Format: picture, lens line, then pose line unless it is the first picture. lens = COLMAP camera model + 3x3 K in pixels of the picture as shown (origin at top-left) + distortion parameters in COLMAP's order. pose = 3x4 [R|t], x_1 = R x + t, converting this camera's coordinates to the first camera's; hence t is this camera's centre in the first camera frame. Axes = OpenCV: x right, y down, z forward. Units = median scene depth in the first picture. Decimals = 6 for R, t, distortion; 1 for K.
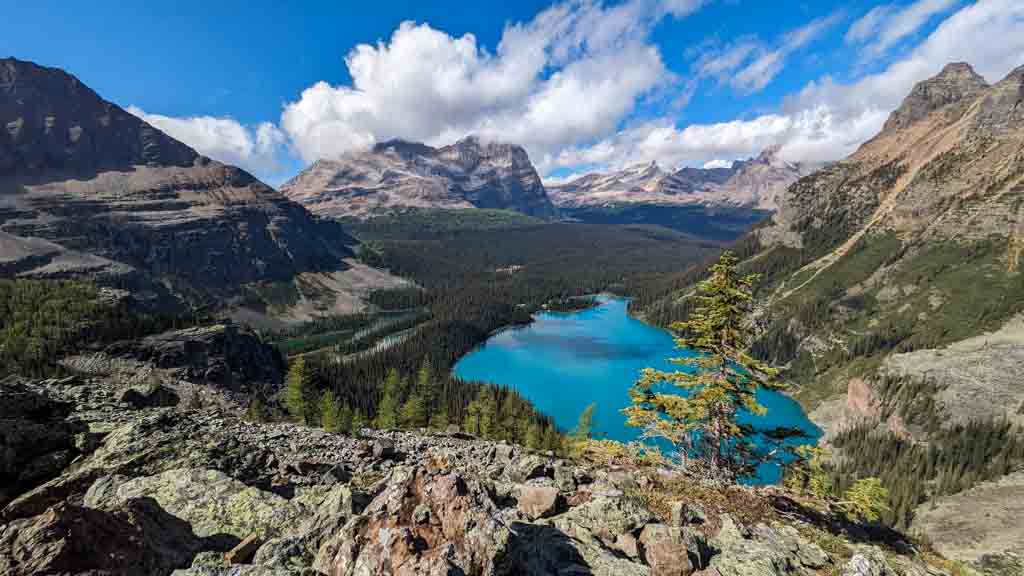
lens RADIAL K [[389.1, 0, 512.0], [0, 389.1, 288.0], [0, 0, 1]] dist [-0.020833, -0.000067]
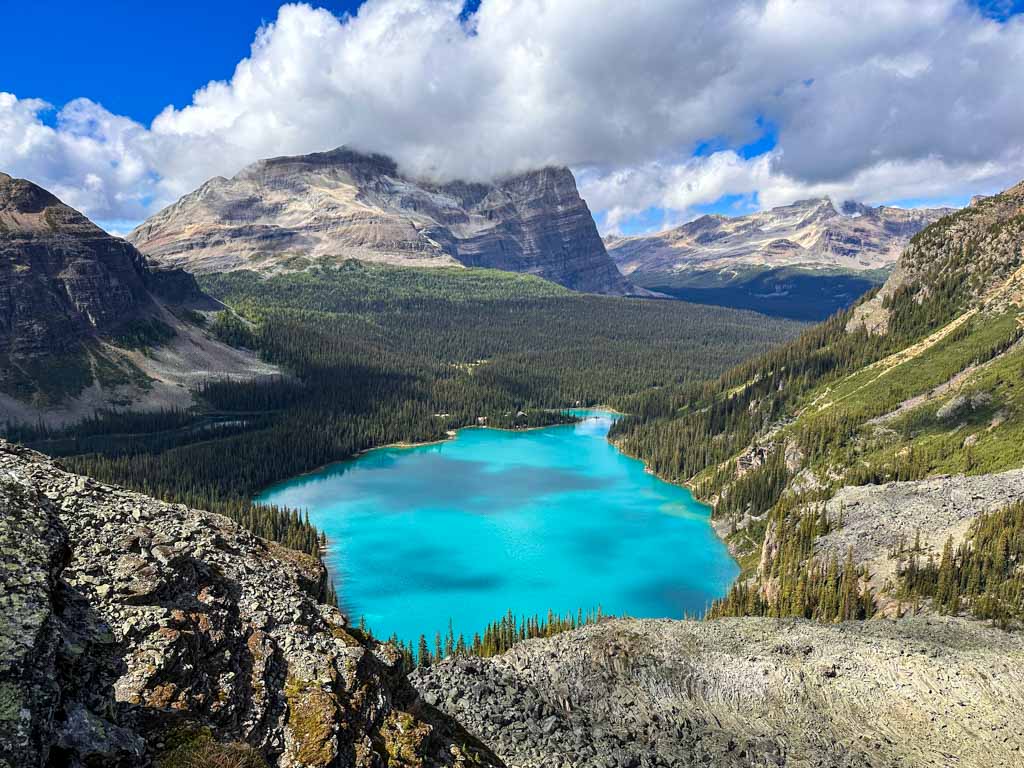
lens RADIAL K [[690.6, 0, 512.0], [0, 690.6, 384.0], [0, 0, 1]] dist [0.097458, -0.142718]
pose [[0.994077, 0.048237, -0.097387, 0.103522], [-0.052652, 0.997674, -0.043288, 0.015688], [0.095073, 0.048159, 0.994305, -0.036808]]
